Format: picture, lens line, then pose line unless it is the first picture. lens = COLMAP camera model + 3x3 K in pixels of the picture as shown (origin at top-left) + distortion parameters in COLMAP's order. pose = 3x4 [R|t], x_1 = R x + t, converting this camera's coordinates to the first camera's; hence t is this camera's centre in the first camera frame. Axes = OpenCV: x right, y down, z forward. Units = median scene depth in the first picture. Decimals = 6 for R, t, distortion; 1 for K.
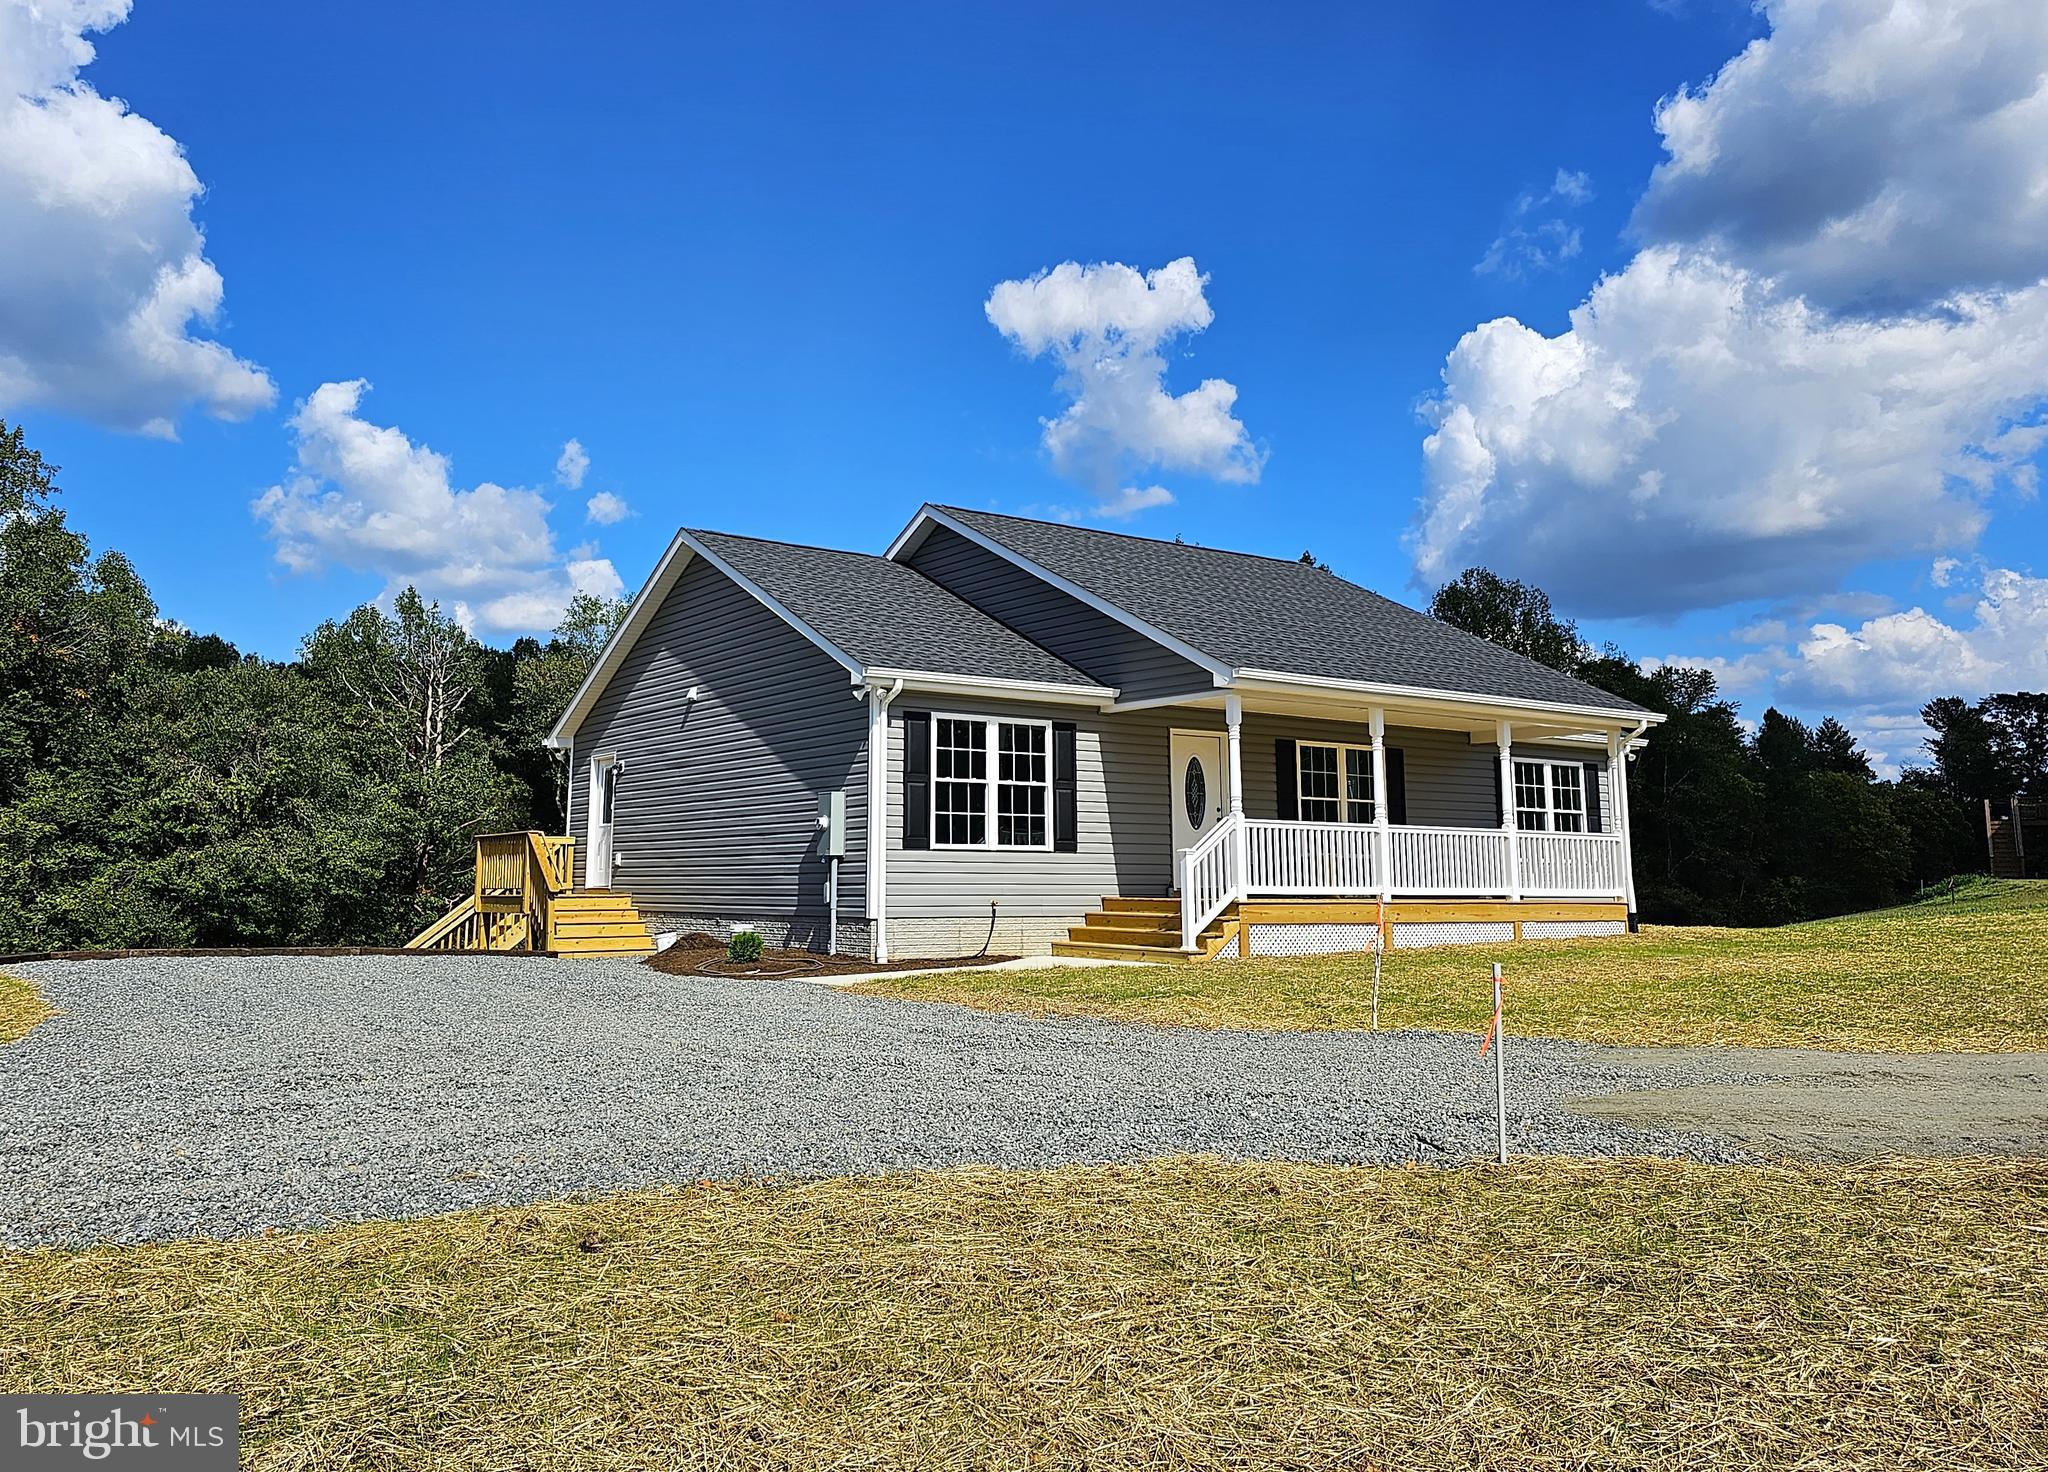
lens RADIAL K [[1564.2, 0, 1013.8], [0, 1564.2, 624.9], [0, 0, 1]] dist [-0.003764, -0.009503]
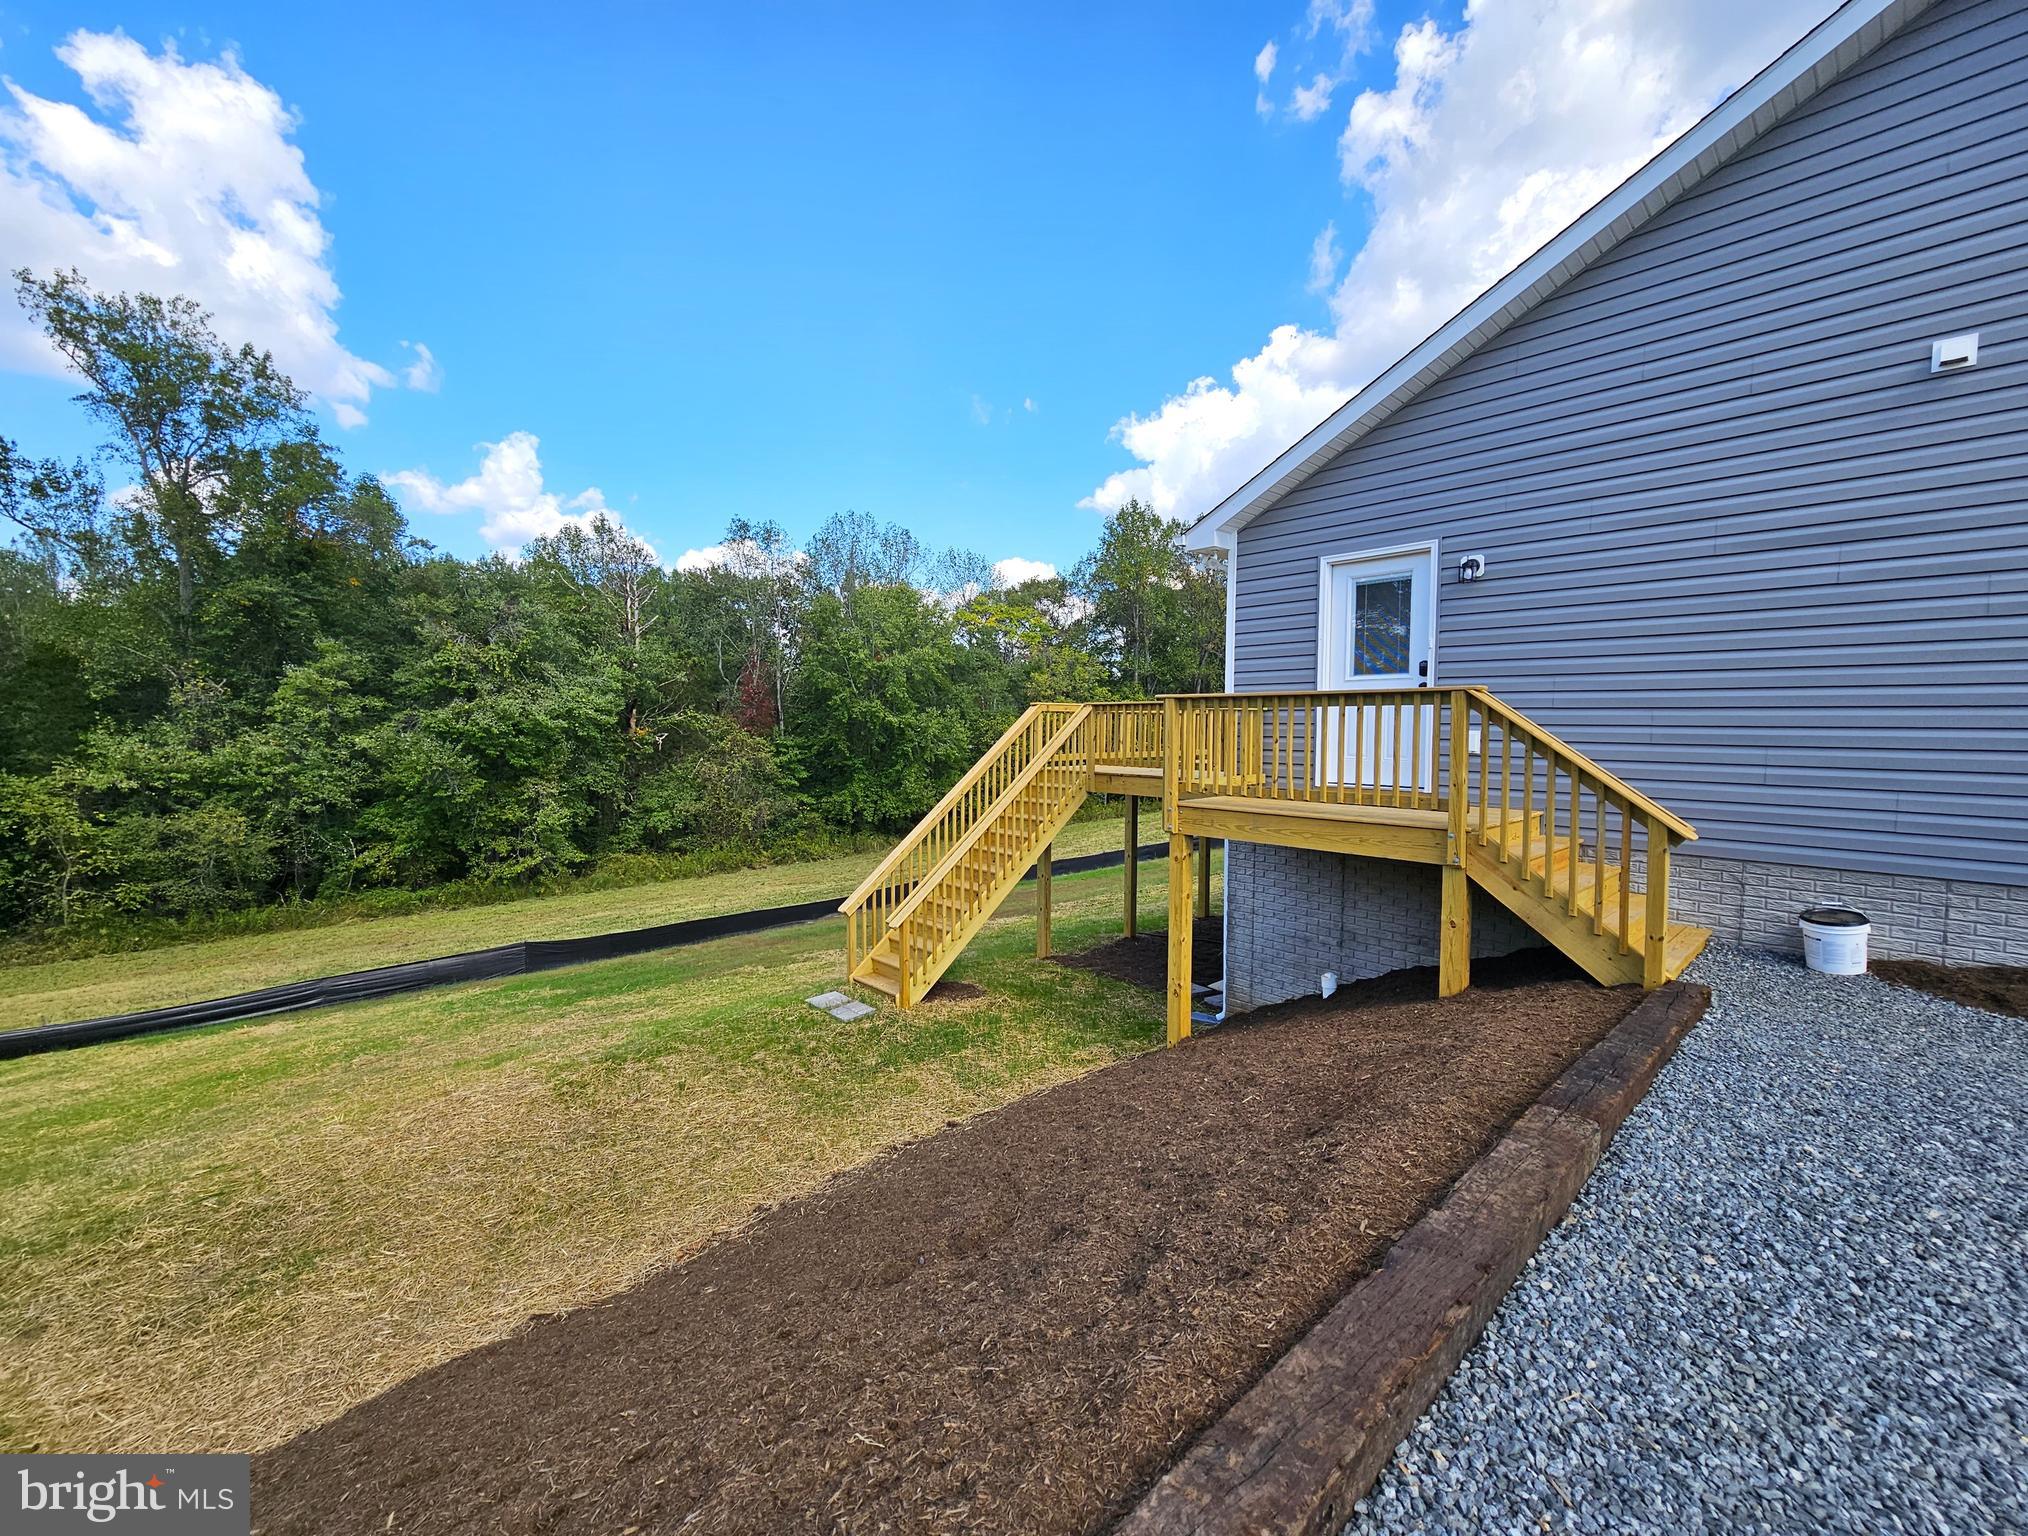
lens RADIAL K [[841.6, 0, 997.6], [0, 841.6, 770.9], [0, 0, 1]] dist [-0.003023, -0.000156]
pose [[0.994641, 0.000367, 0.103386, -0.157731], [-0.023346, 0.974962, 0.221141, 0.035921], [-0.100716, -0.222370, 0.969746, 0.266529]]
